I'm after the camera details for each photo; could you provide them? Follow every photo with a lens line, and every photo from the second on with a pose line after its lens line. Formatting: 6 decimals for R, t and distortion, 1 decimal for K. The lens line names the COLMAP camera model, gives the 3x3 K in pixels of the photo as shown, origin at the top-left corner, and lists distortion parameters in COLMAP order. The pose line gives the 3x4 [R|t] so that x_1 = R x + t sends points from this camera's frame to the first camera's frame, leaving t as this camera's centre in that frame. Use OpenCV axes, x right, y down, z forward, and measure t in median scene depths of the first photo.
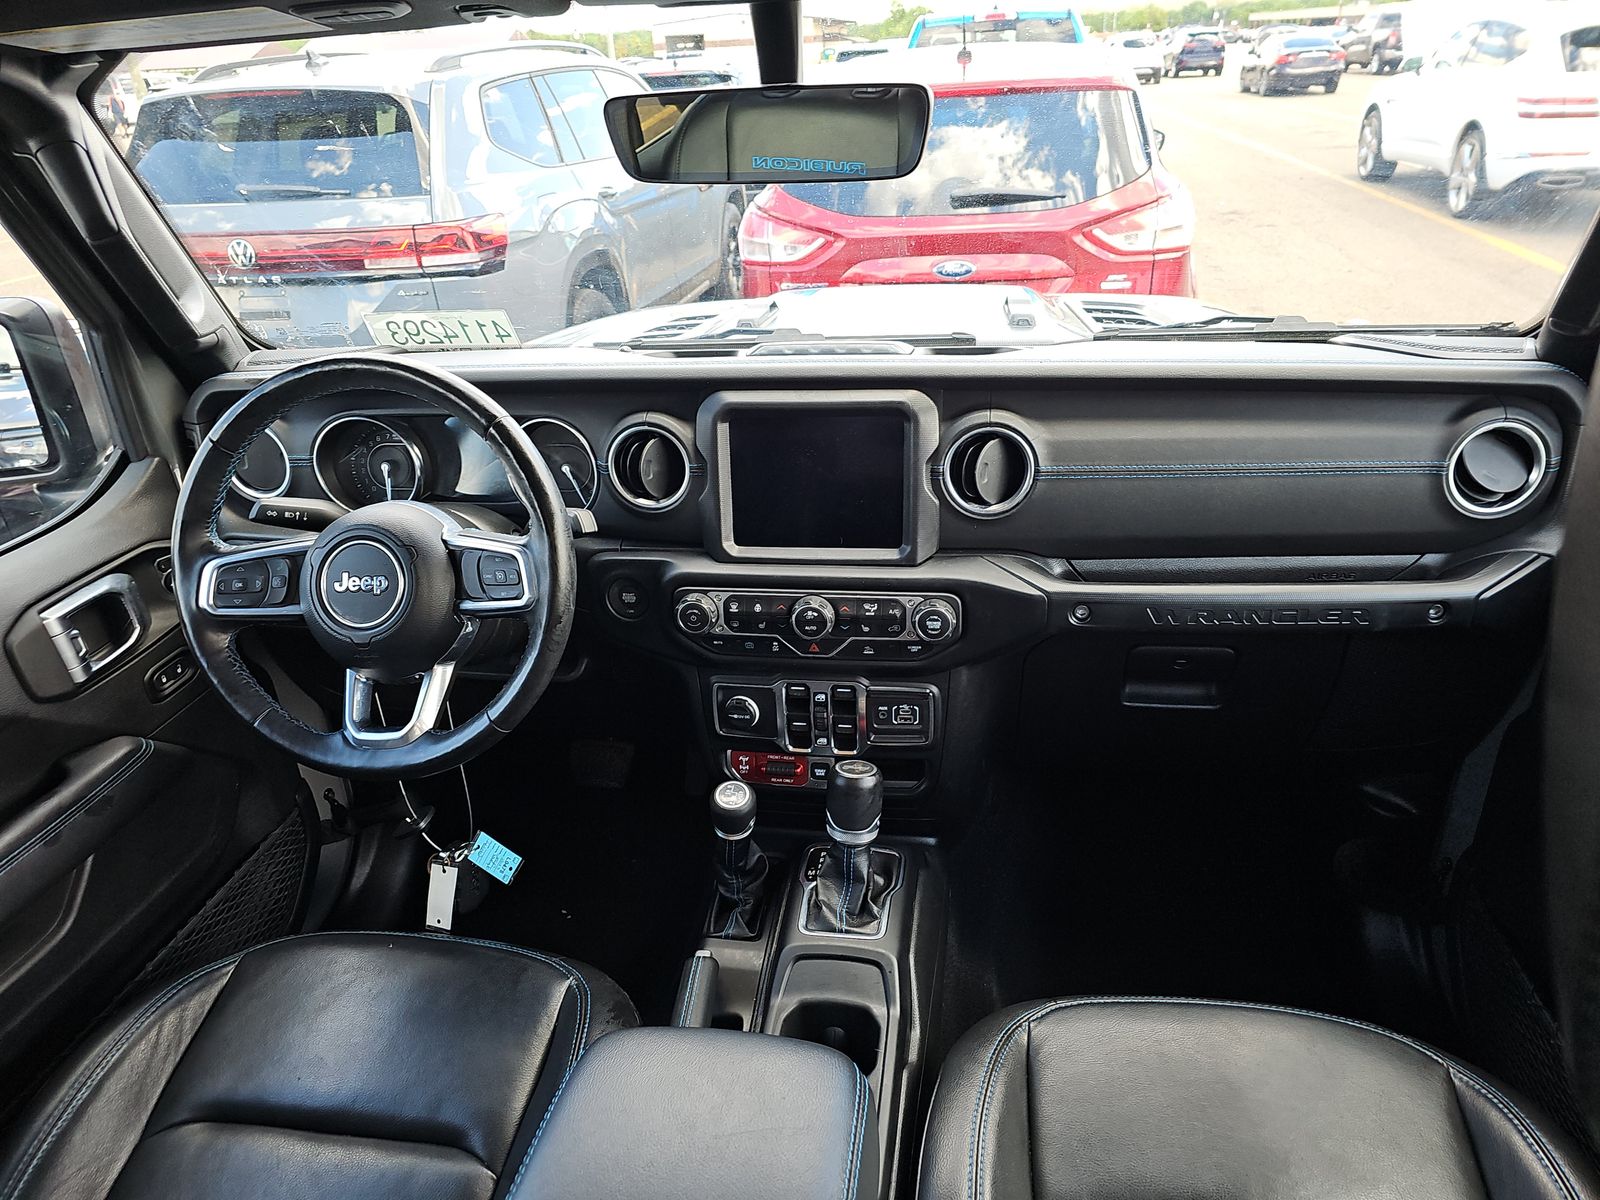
lens RADIAL K [[1081.2, 0, 800.0], [0, 1081.2, 600.0], [0, 0, 1]] dist [-0.004406, -0.002090]
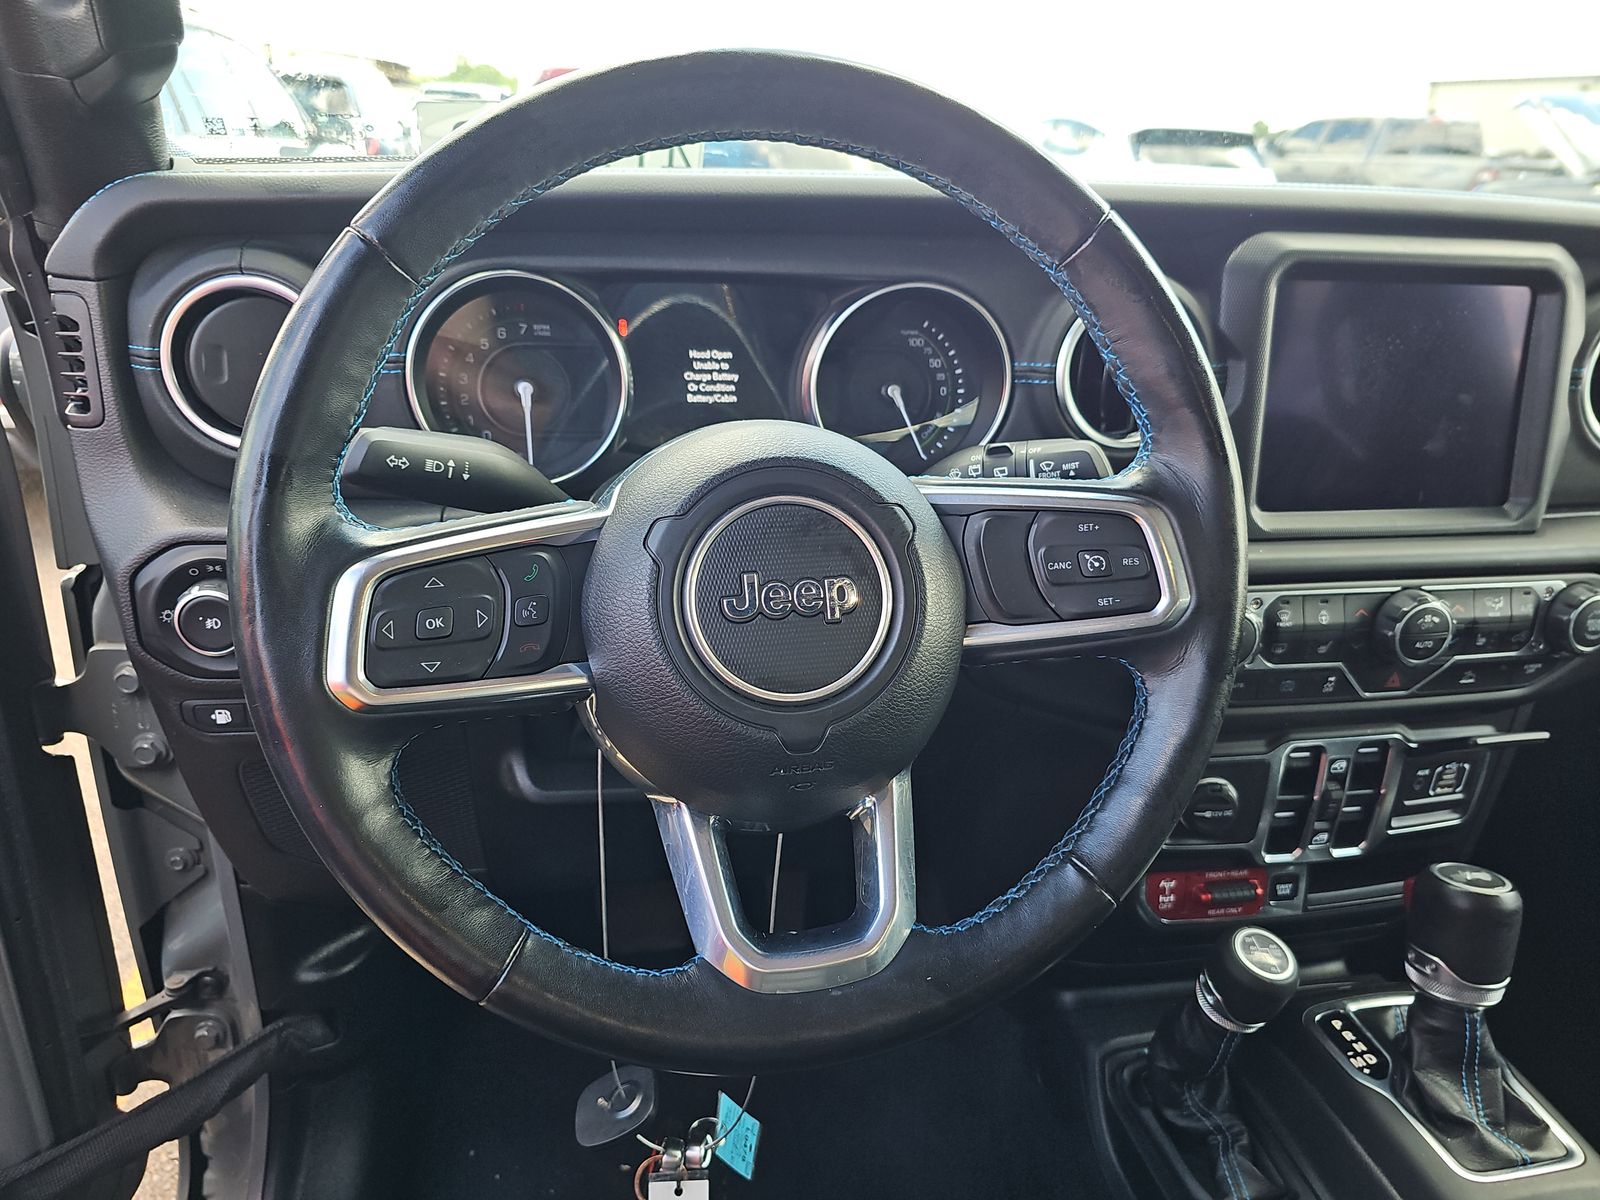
lens RADIAL K [[1097.3, 0, 800.0], [0, 1097.3, 600.0], [0, 0, 1]] dist [-0.030143, -0.001719]
pose [[0.940951, -0.053750, 0.334250, -0.486935], [0.071347, 0.996626, -0.040585, 0.001464], [-0.330940, 0.062036, 0.941610, 0.552940]]
